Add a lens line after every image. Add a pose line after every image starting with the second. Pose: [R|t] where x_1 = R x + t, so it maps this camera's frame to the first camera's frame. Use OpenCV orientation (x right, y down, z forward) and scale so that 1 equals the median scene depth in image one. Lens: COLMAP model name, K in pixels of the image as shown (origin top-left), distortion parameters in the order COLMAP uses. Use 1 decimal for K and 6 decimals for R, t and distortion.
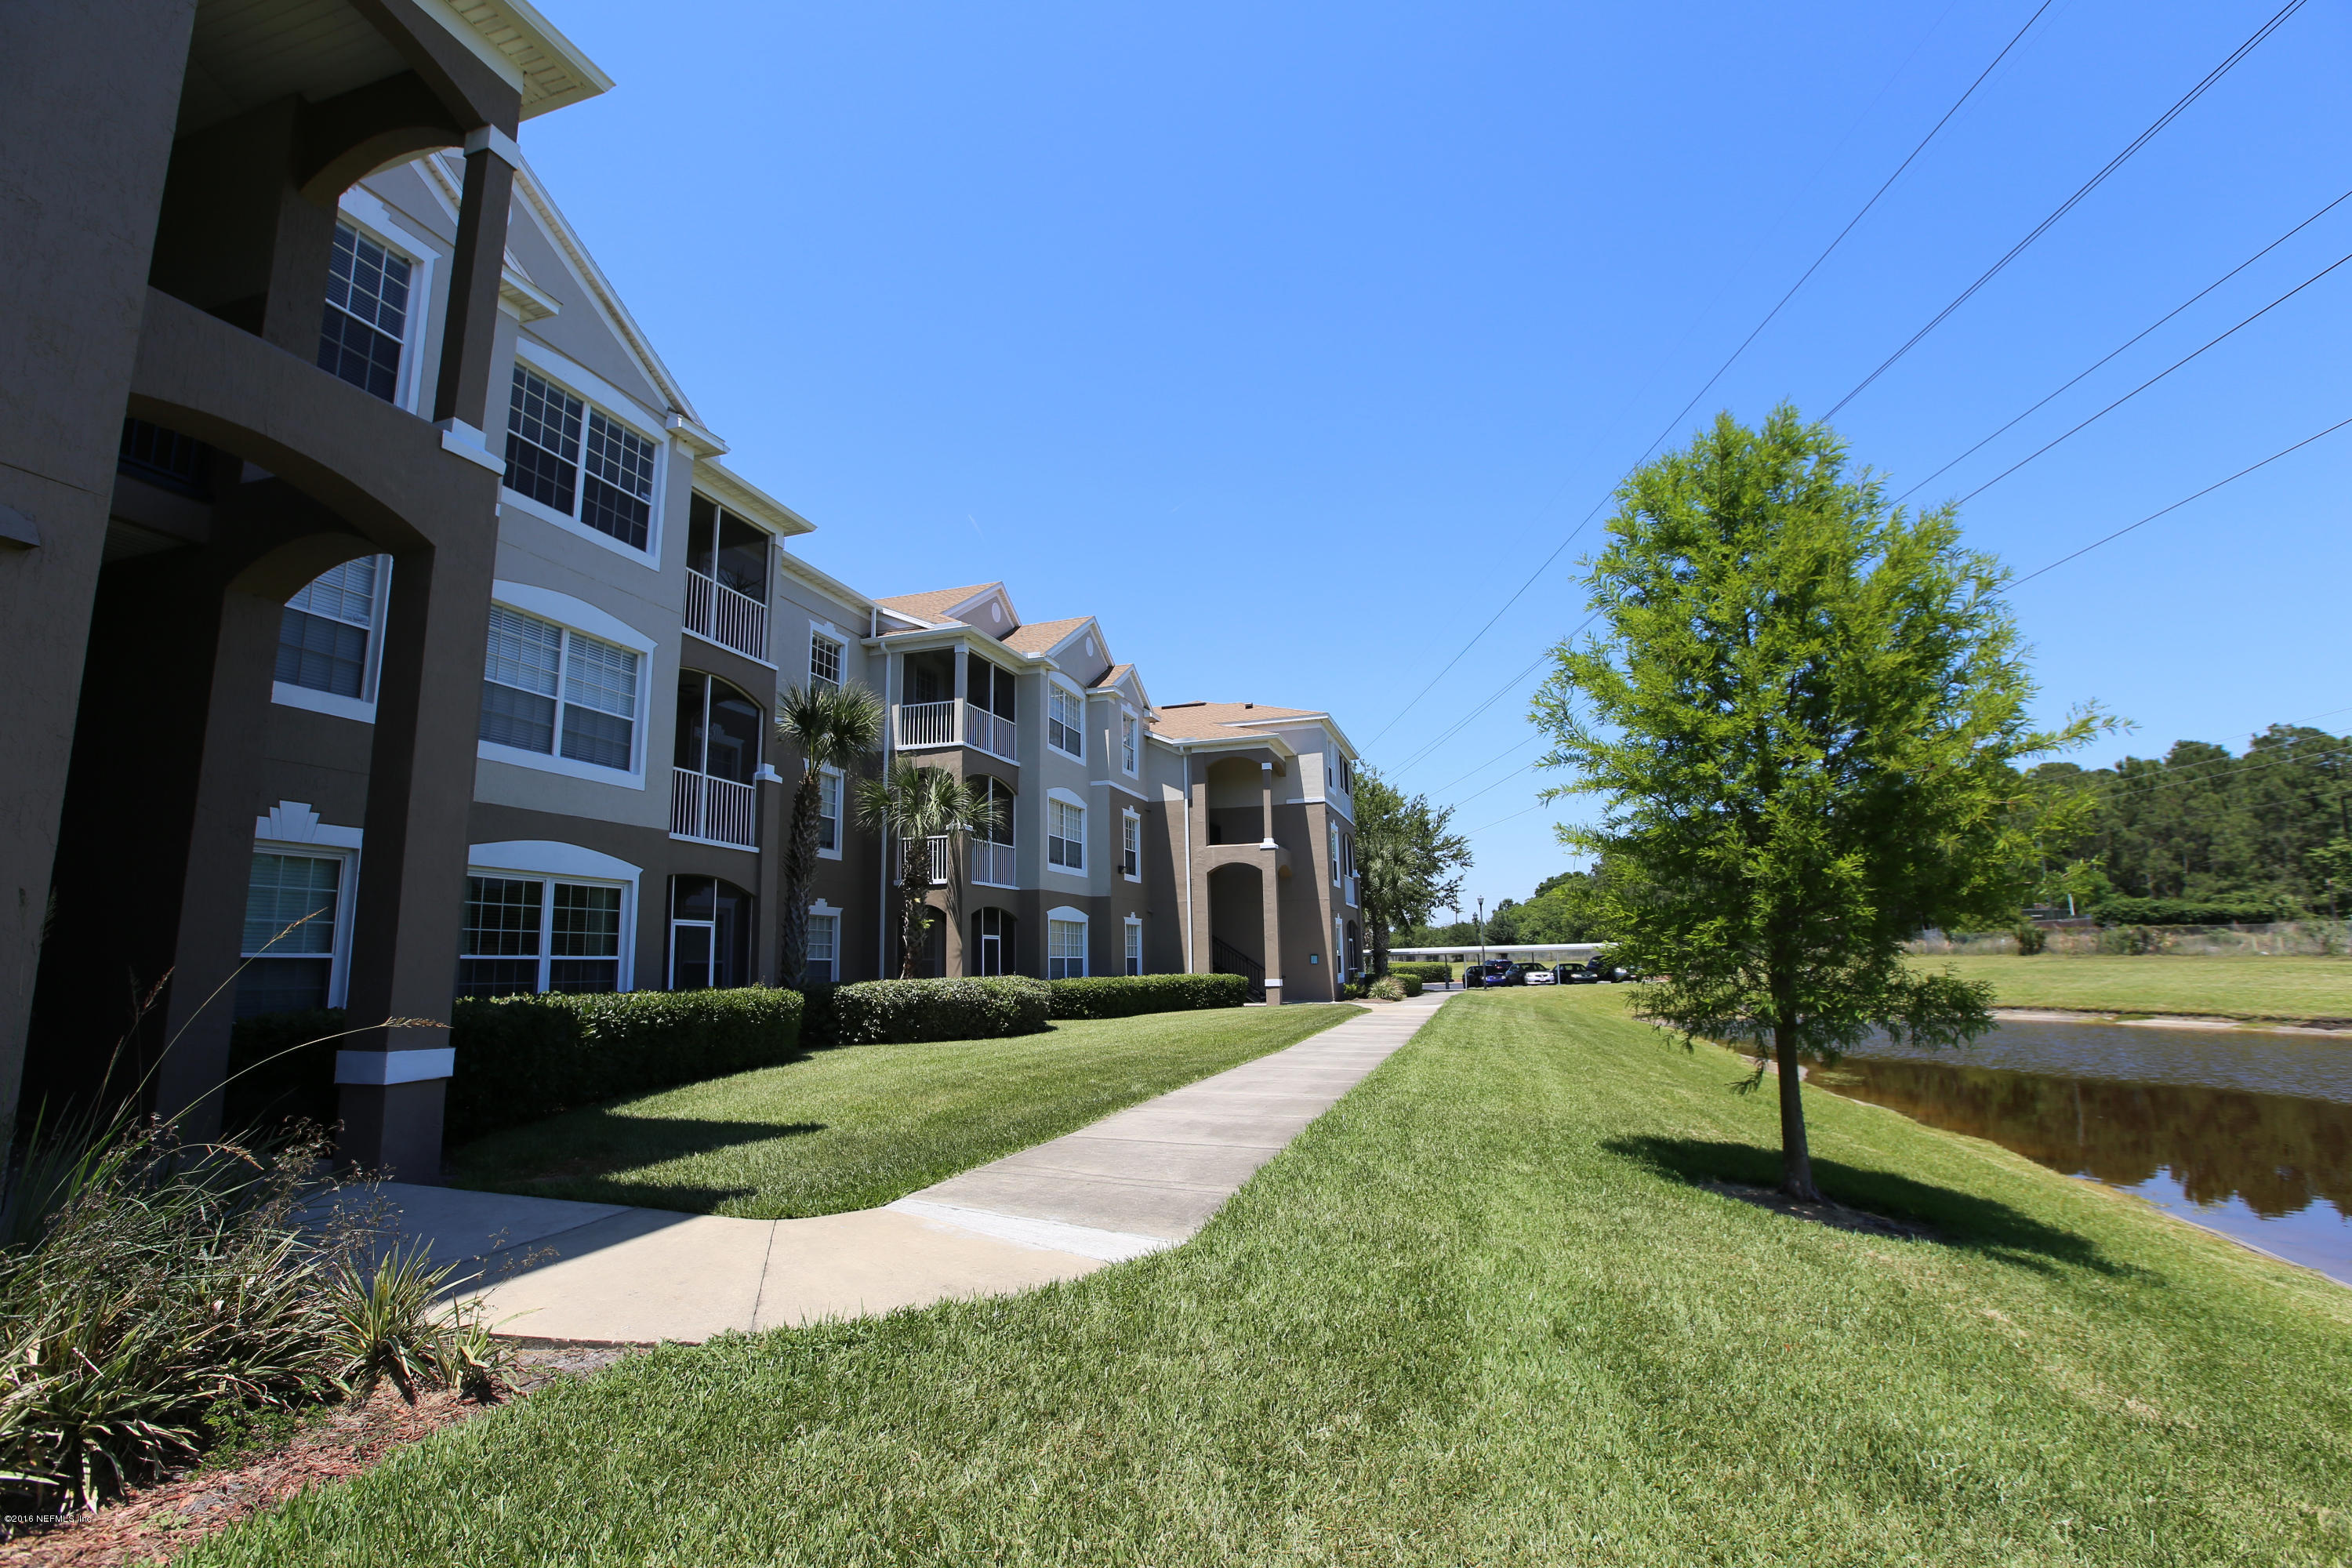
lens RADIAL K [[1083.5, 0, 1176.0], [0, 1083.5, 784.0], [0, 0, 1]] dist [-0.042275, 0.016145]
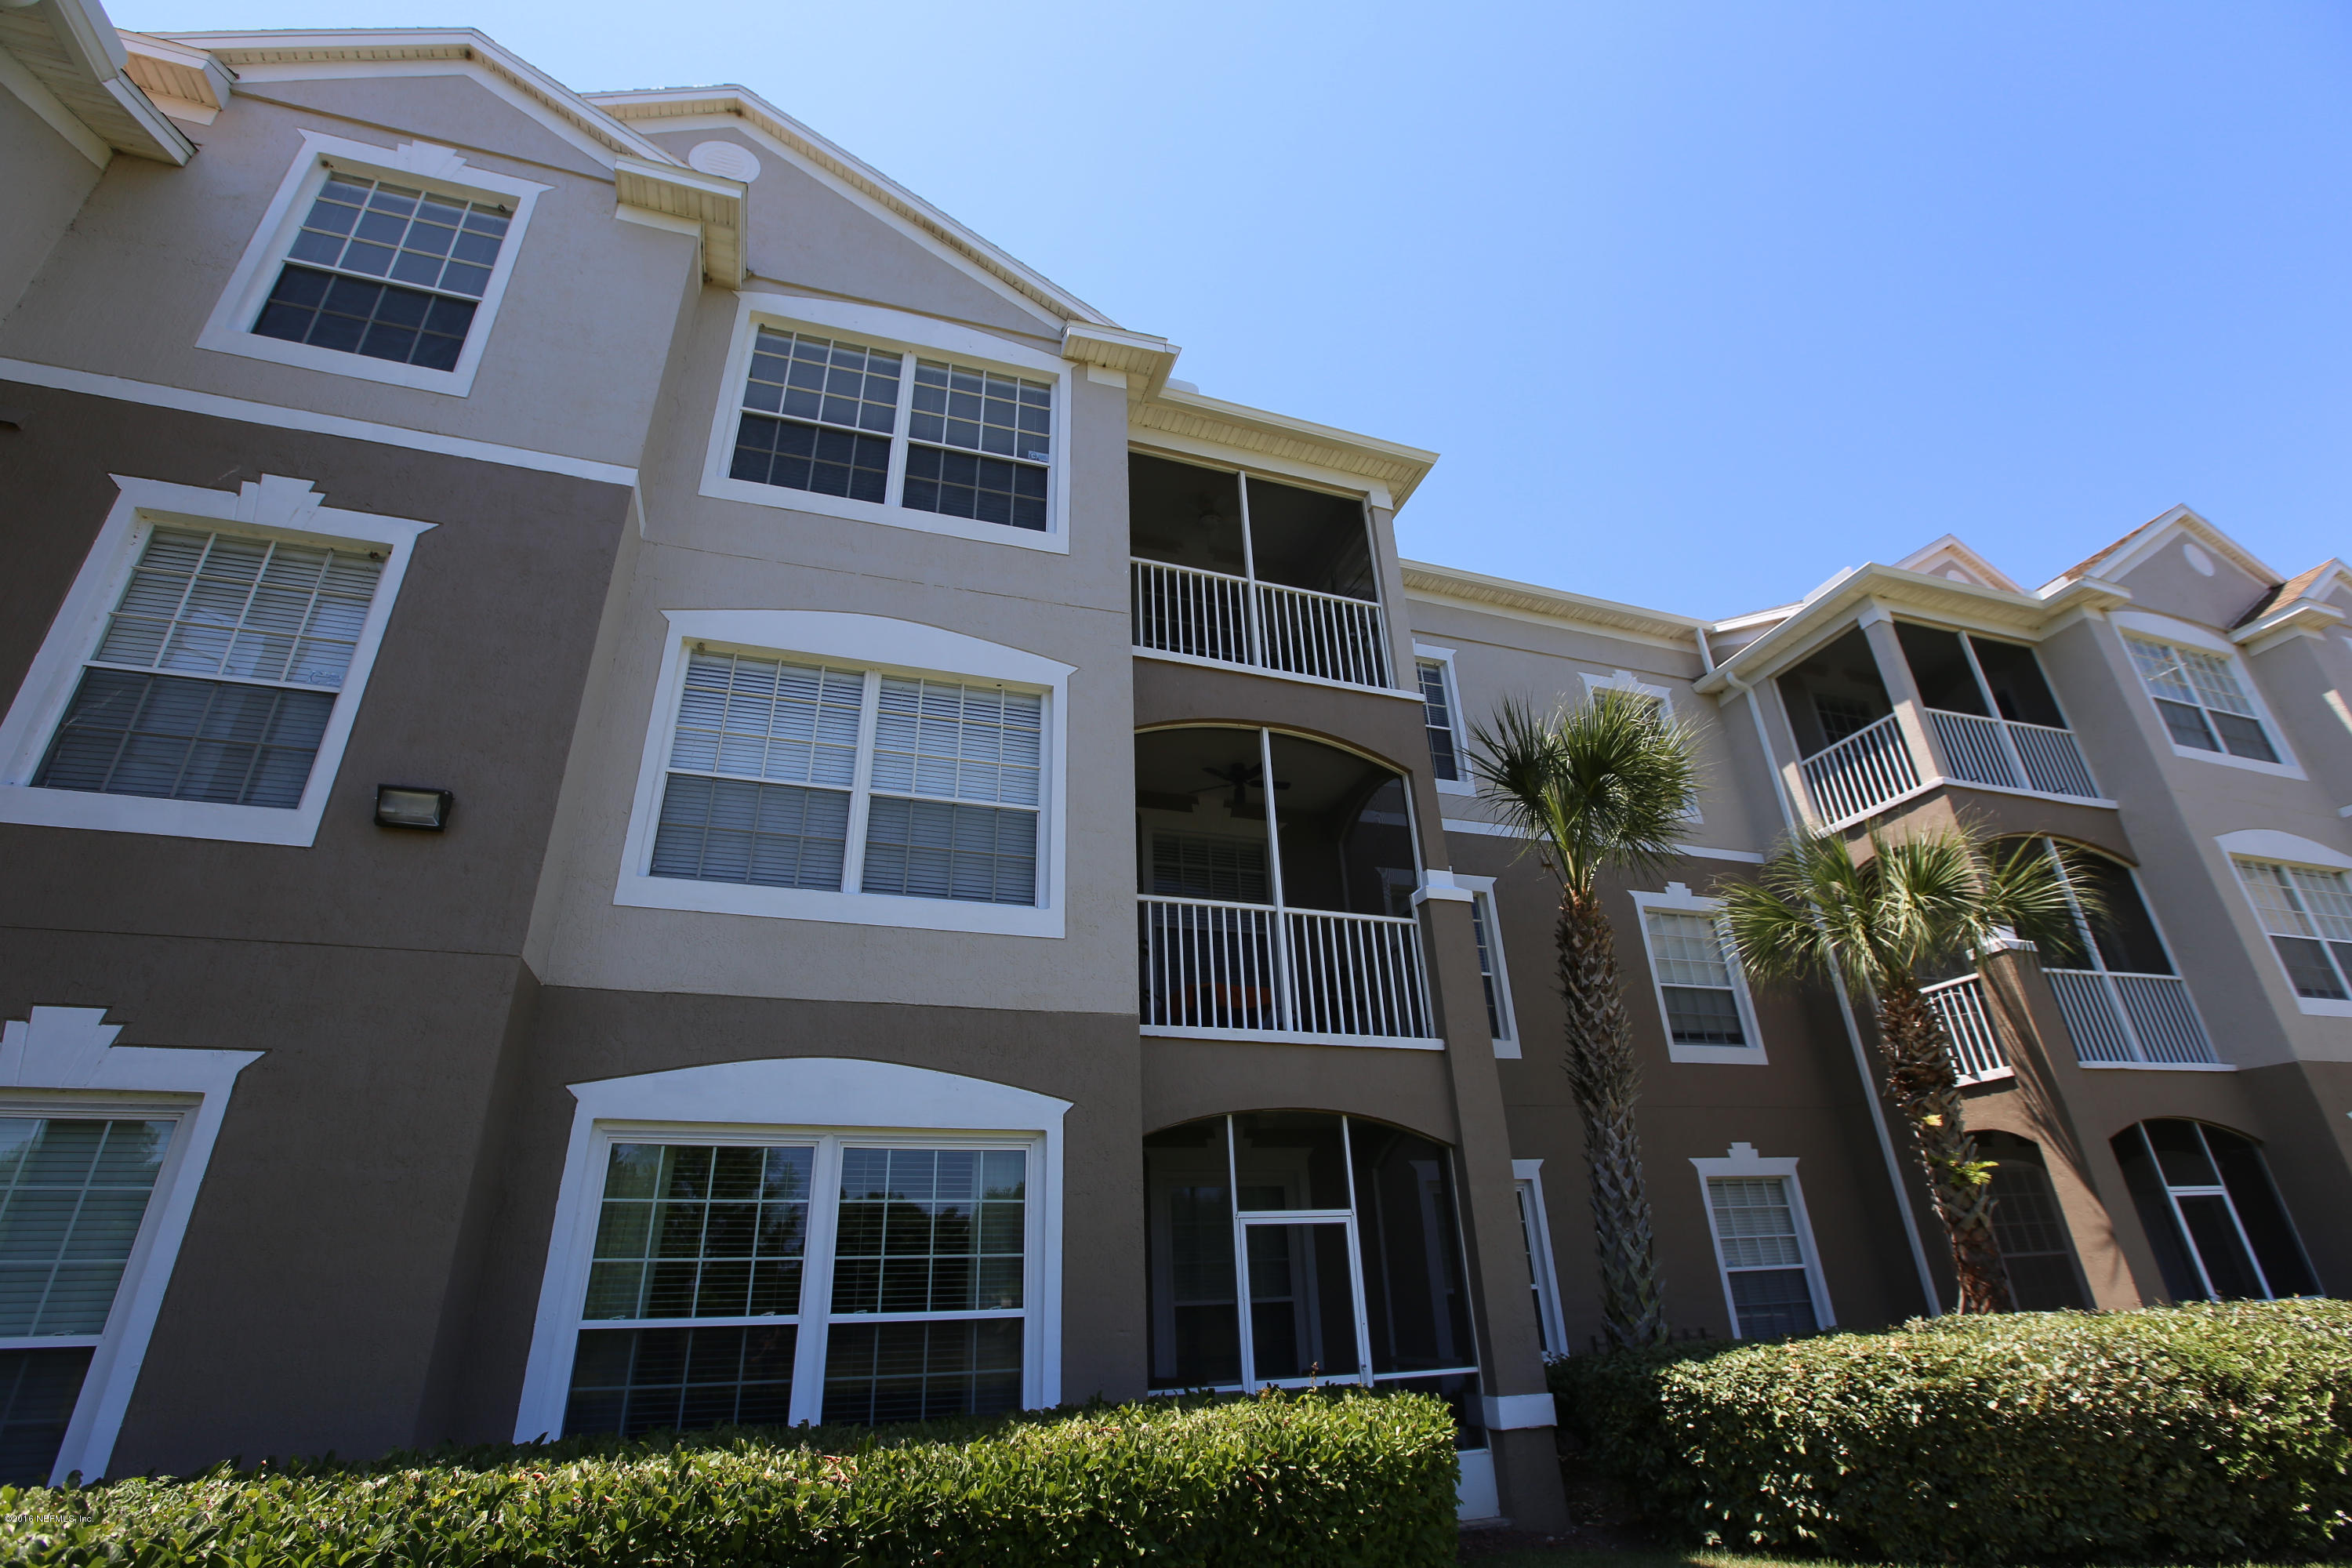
lens RADIAL K [[1083.5, 0, 1176.0], [0, 1083.5, 784.0], [0, 0, 1]] dist [-0.042275, 0.016145]
pose [[0.588188, -0.352815, -0.727706, -0.052704], [0.161244, 0.932915, -0.321977, 0.065351], [0.792487, 0.072044, 0.605619, 0.450906]]
